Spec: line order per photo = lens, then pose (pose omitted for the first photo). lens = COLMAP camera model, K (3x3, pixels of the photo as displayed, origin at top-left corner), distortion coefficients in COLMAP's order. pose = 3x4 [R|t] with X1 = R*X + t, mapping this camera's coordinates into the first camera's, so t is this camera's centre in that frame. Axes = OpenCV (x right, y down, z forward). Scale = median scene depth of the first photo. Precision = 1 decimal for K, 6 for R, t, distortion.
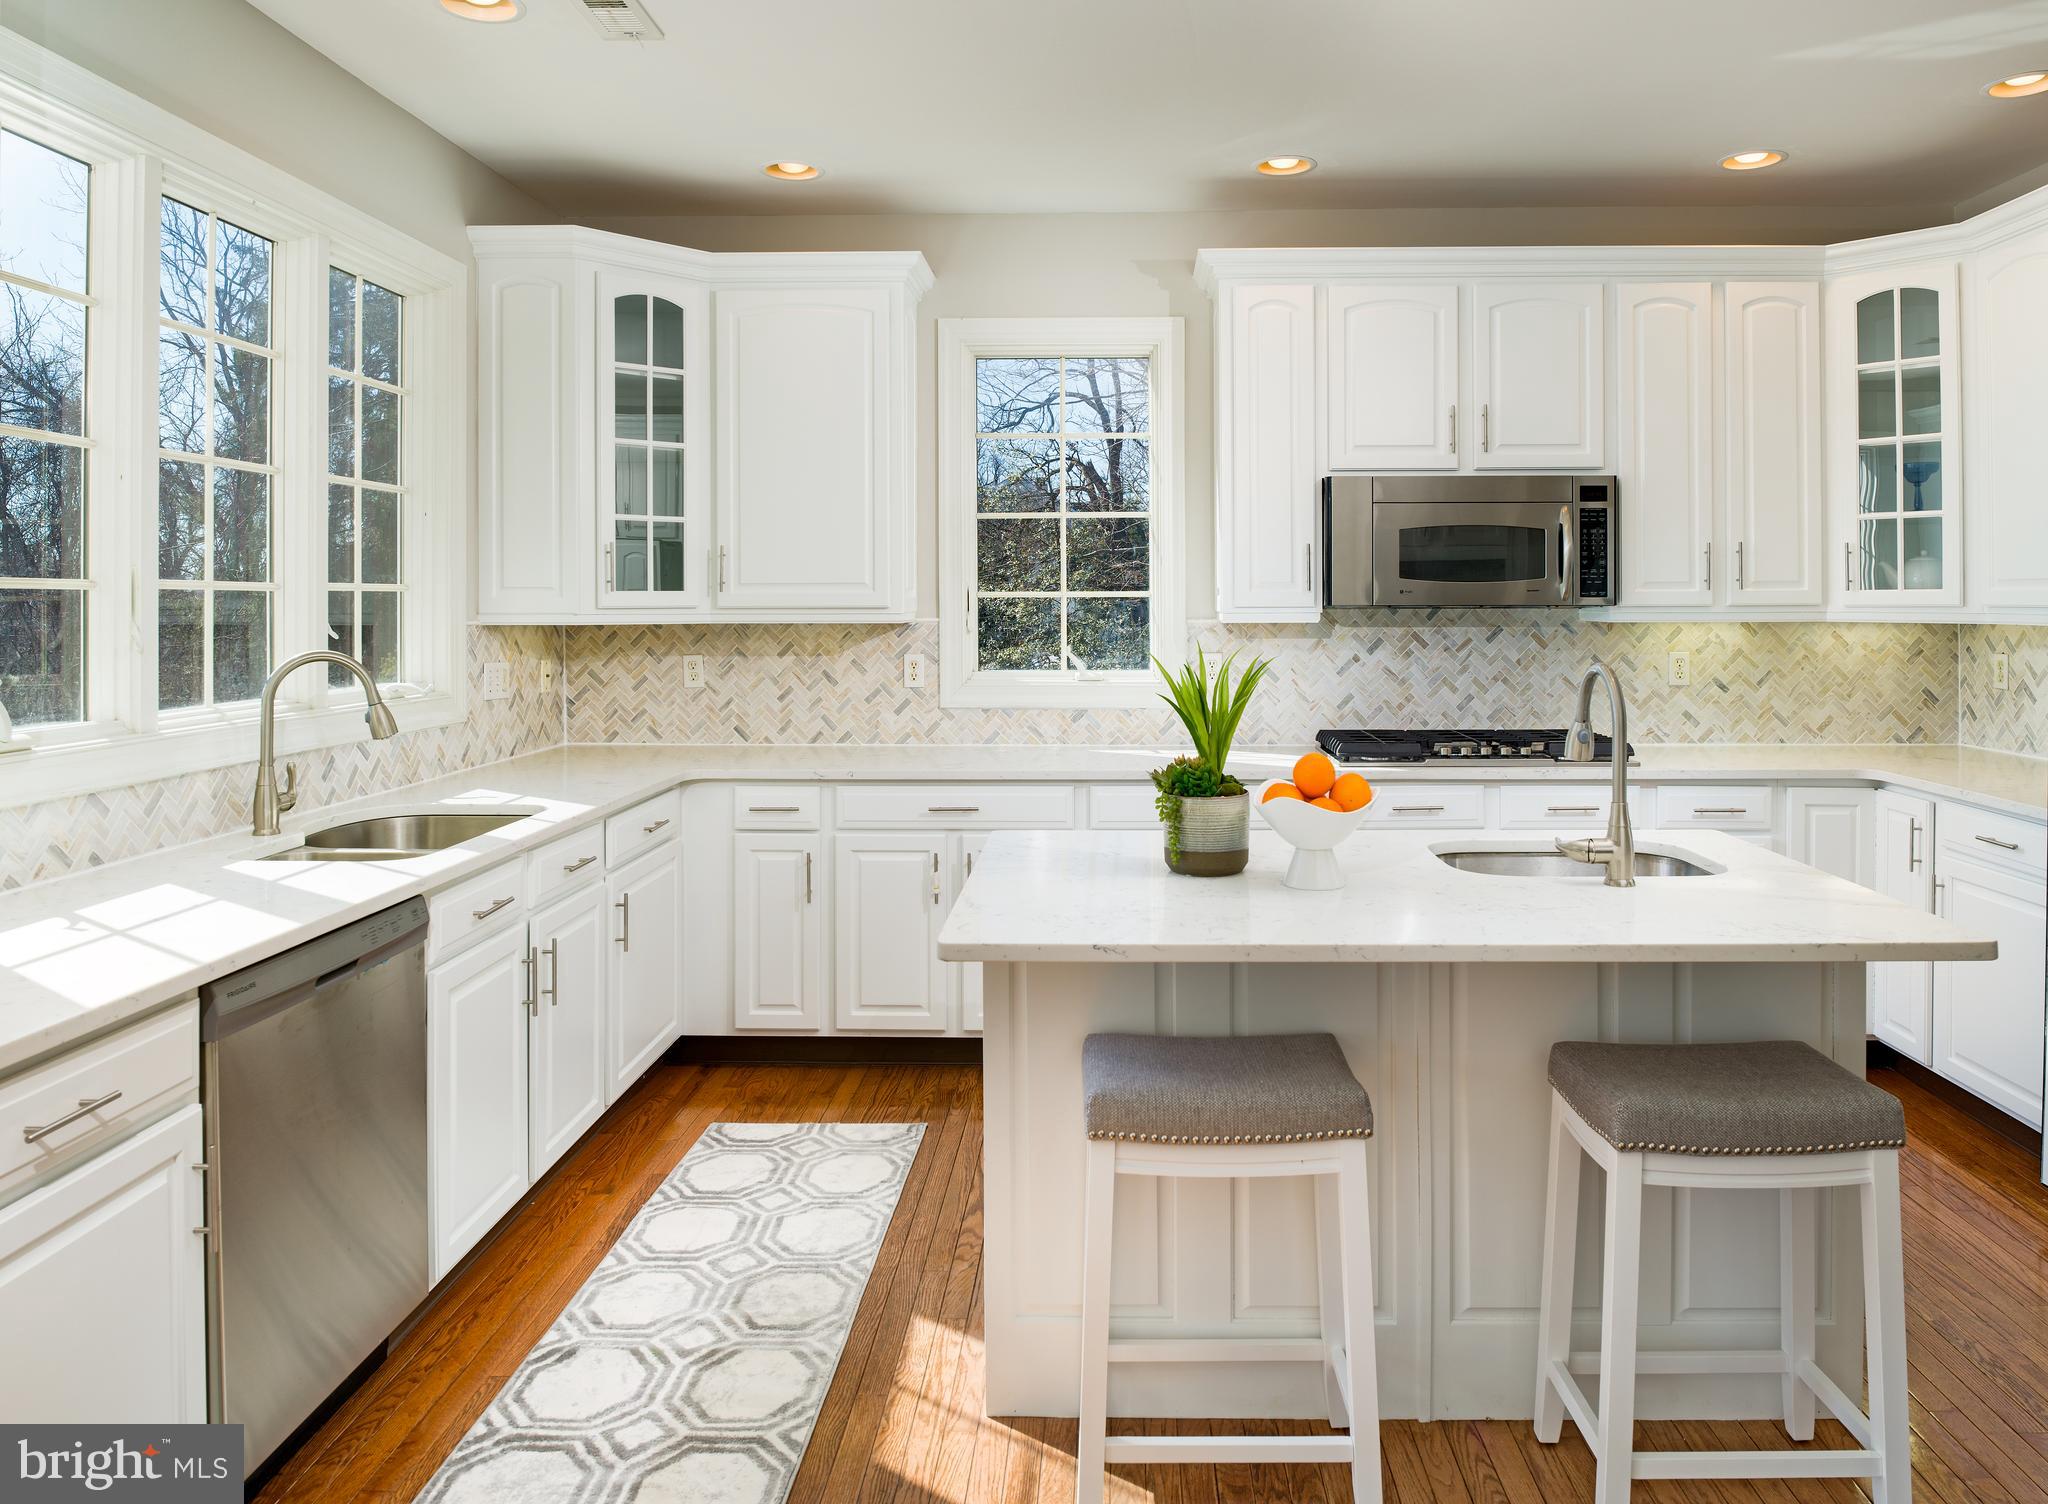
lens RADIAL K [[1280.2, 0, 1094.8], [0, 1280.2, 600.5], [0, 0, 1]] dist [-0.002577, -0.005928]
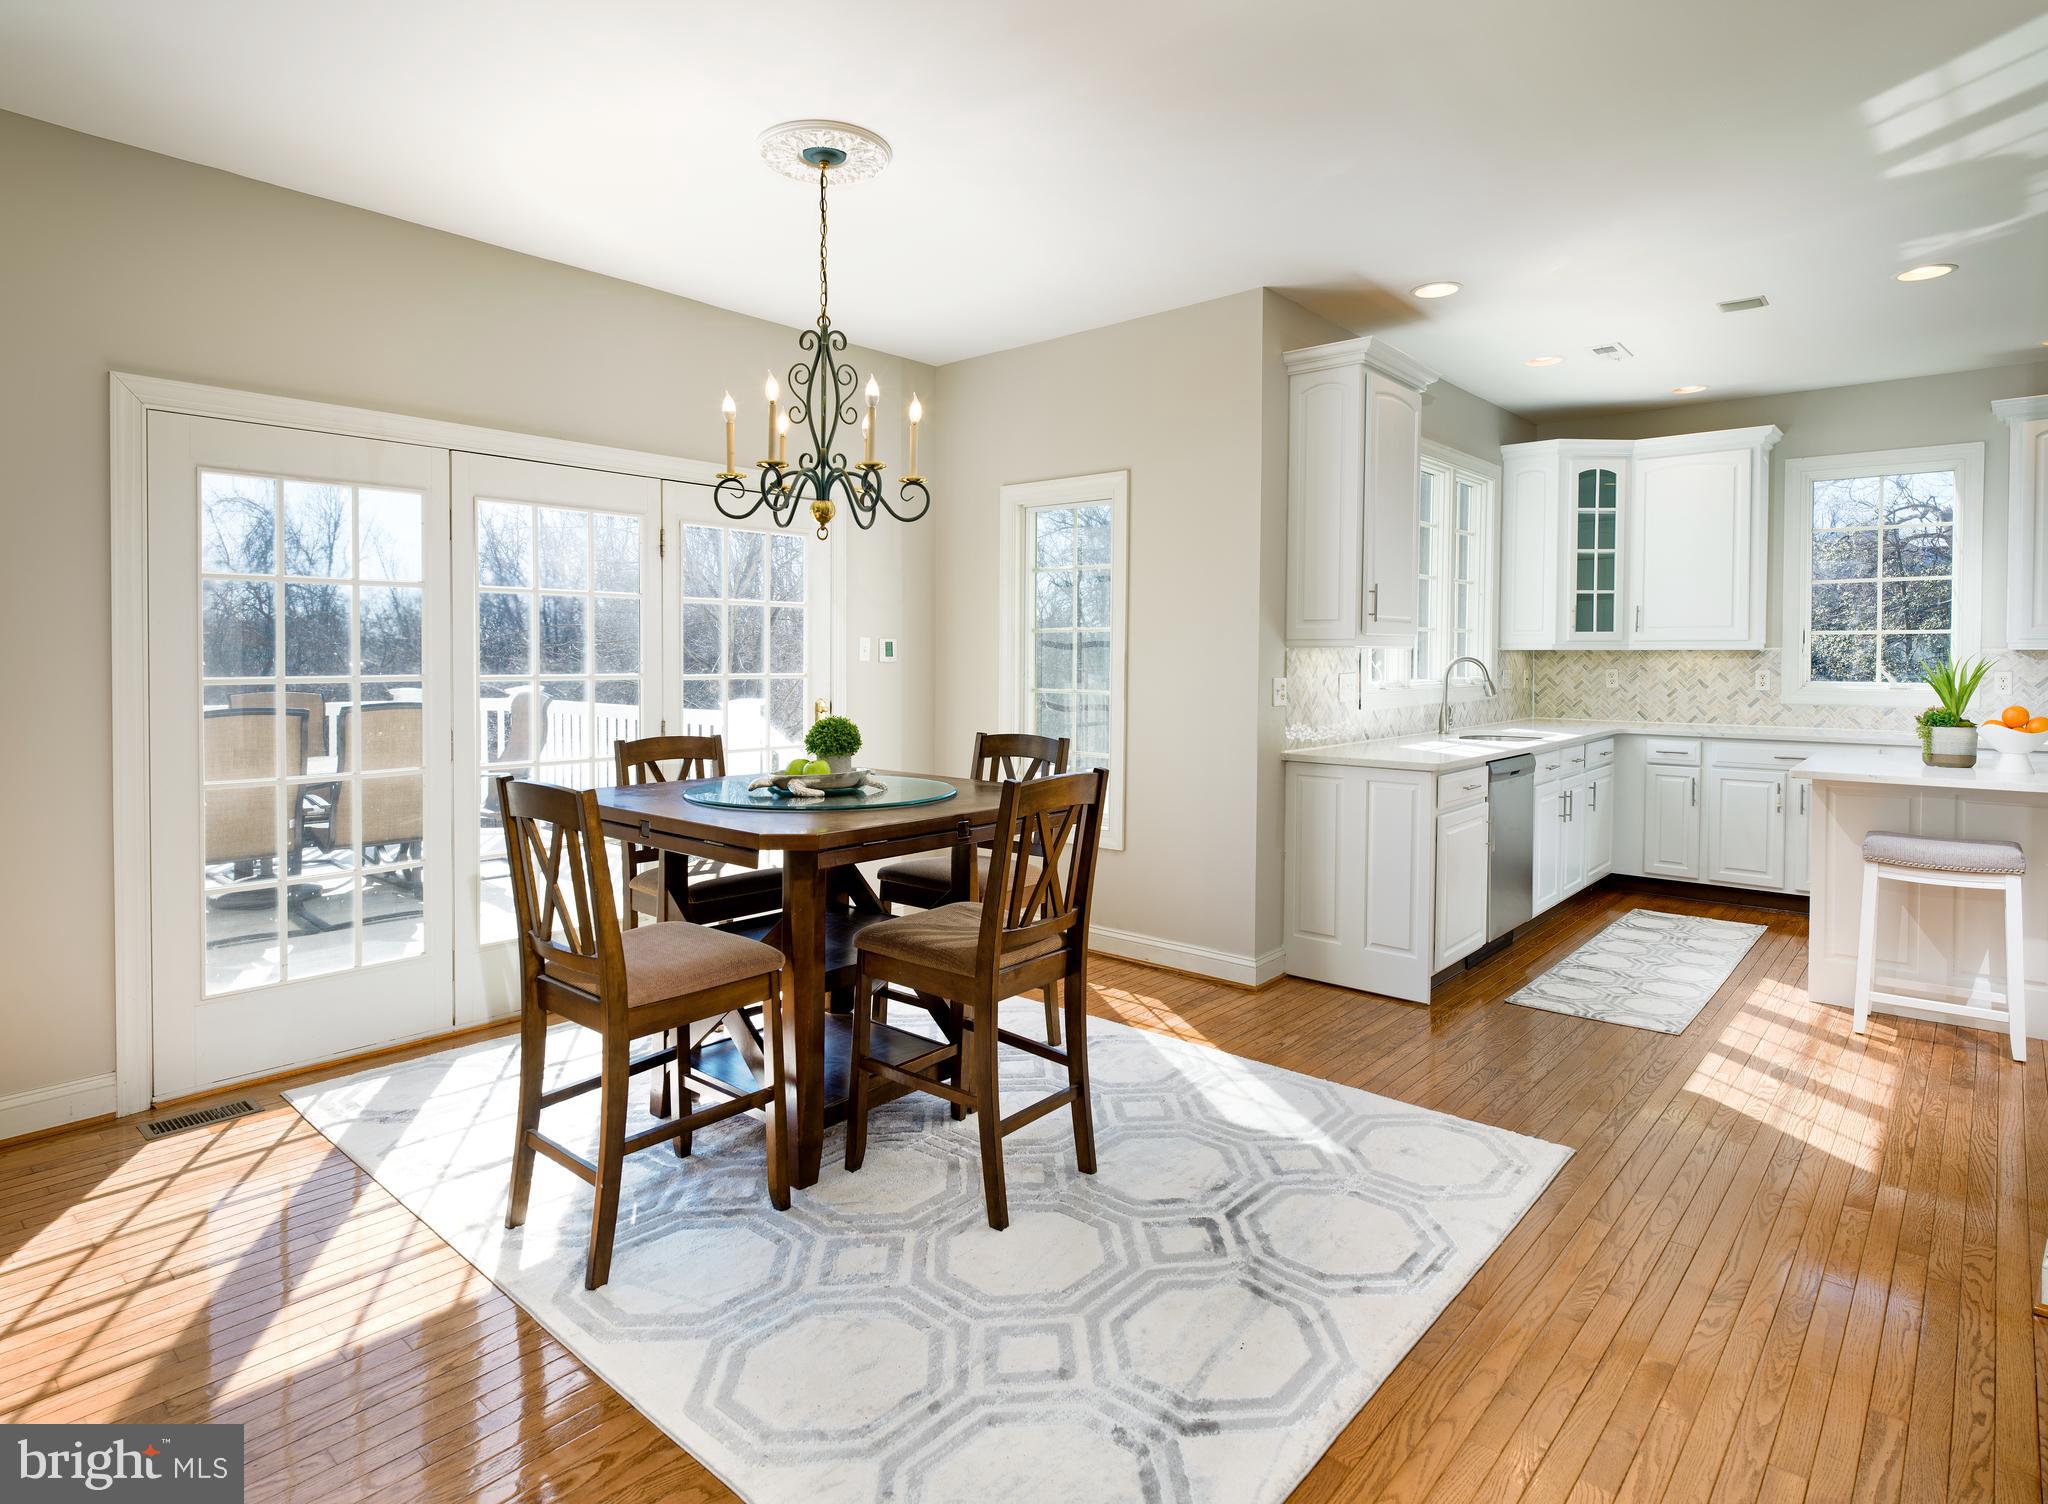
lens RADIAL K [[1126.0, 0, 1024.1], [0, 1126.0, 683.2], [0, 0, 1]] dist [-0.007475, -0.001905]
pose [[0.763904, 0.020263, -0.645012, 0.066701], [-0.002065, 0.999579, 0.028956, 0.021678], [0.645327, -0.020788, 0.763624, -0.758889]]
